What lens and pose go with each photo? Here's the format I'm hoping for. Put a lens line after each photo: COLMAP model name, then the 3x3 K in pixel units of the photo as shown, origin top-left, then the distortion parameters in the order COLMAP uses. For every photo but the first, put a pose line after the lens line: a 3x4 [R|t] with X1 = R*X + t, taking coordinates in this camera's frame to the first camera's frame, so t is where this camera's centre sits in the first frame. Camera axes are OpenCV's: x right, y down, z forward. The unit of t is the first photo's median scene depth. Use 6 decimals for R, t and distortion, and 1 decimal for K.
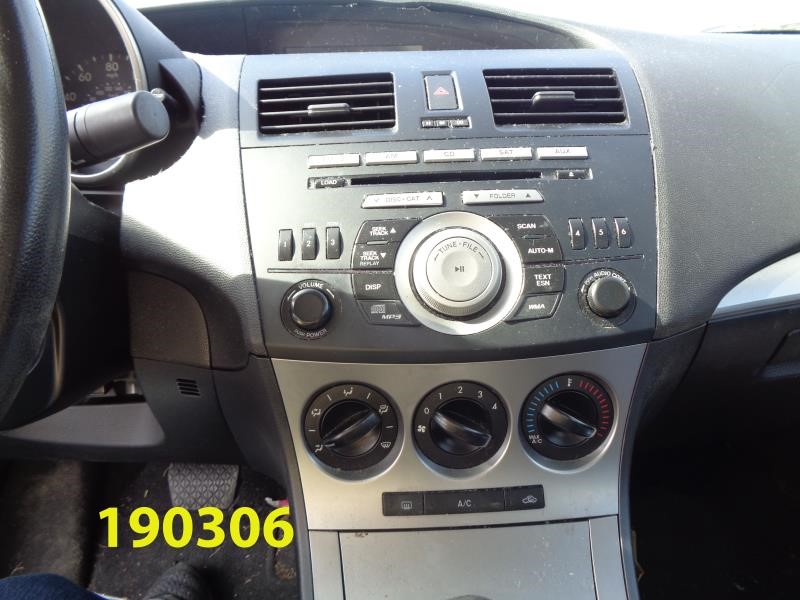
lens RADIAL K [[592.2, 0, 396.3], [0, 592.2, 301.7], [0, 0, 1]] dist [-0.009719, 0.004060]
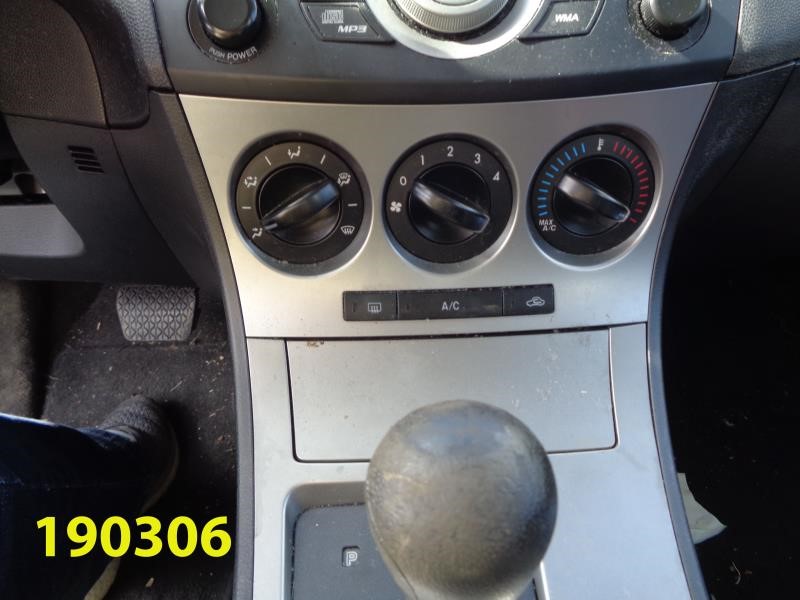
lens RADIAL K [[588.9, 0, 385.5], [0, 588.9, 299.7], [0, 0, 1]] dist [-0.047731, 0.004743]
pose [[0.999905, 0.007347, 0.011685, 0.022491], [-0.009790, 0.974268, 0.225179, 0.163057], [-0.009730, -0.225272, 0.974247, 0.263240]]
